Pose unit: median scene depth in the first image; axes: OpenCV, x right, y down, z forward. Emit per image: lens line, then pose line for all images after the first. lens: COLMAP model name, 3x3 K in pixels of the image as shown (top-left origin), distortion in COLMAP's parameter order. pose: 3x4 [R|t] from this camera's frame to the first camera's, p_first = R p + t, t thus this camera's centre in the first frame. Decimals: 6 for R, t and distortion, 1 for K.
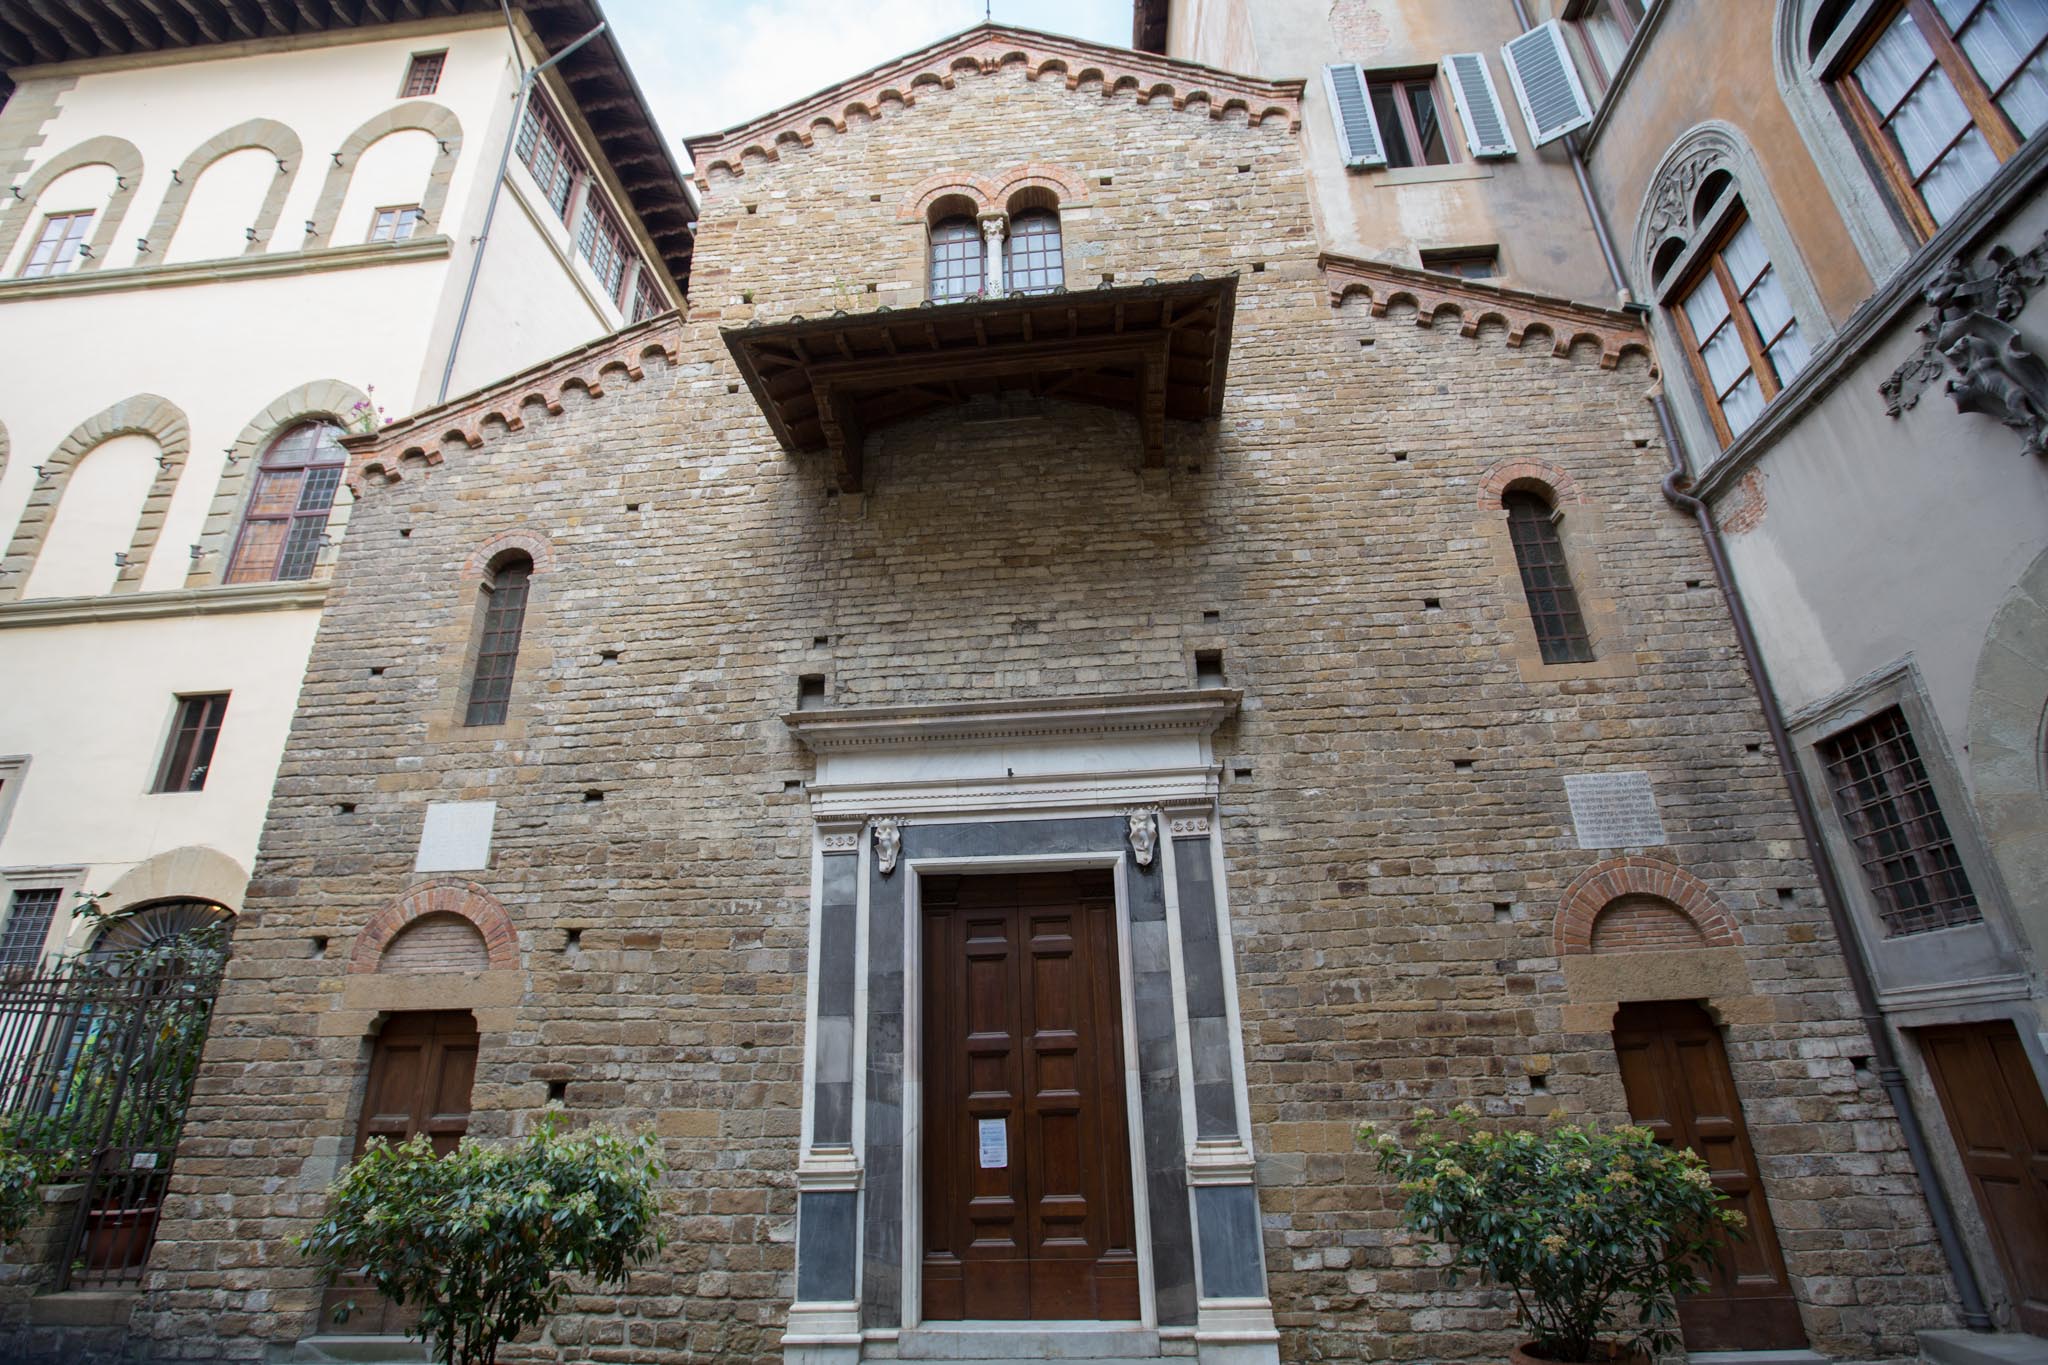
lens RADIAL K [[950.2, 0, 1024.0], [0, 950.2, 682.5], [0, 0, 1]] dist [-0.023862, 0.000778]
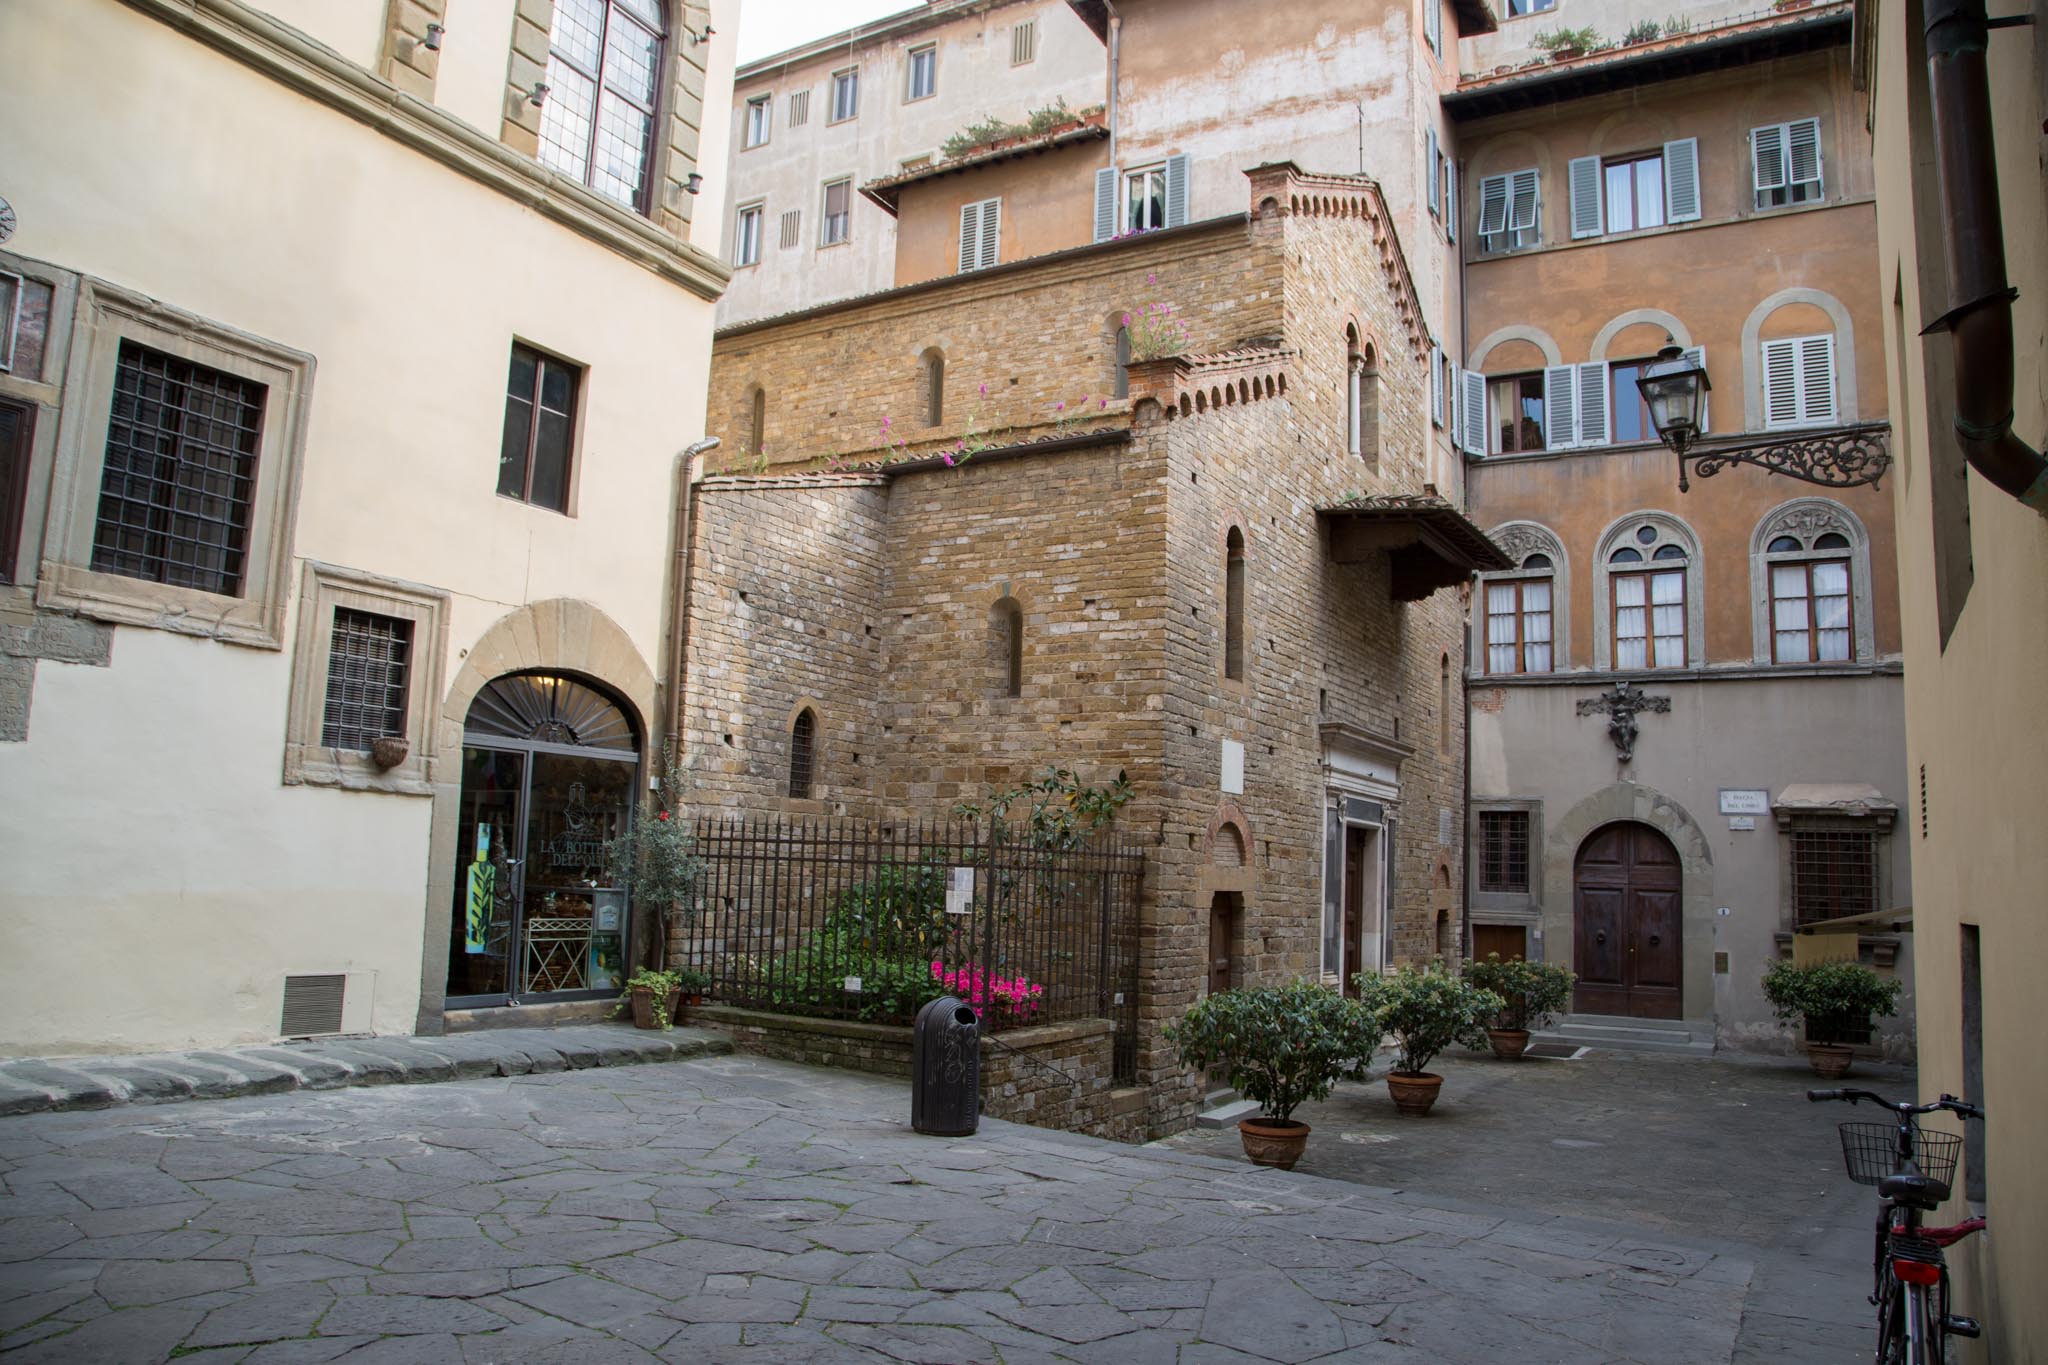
lens RADIAL K [[1418.2, 0, 1024.0], [0, 1418.2, 682.5], [0, 0, 1]] dist [-0.134589, 0.000767]
pose [[0.444359, 0.169011, 0.879762, -2.626614], [-0.384323, 0.923046, 0.016792, 0.138154], [-0.809223, -0.345574, 0.475118, 0.338868]]
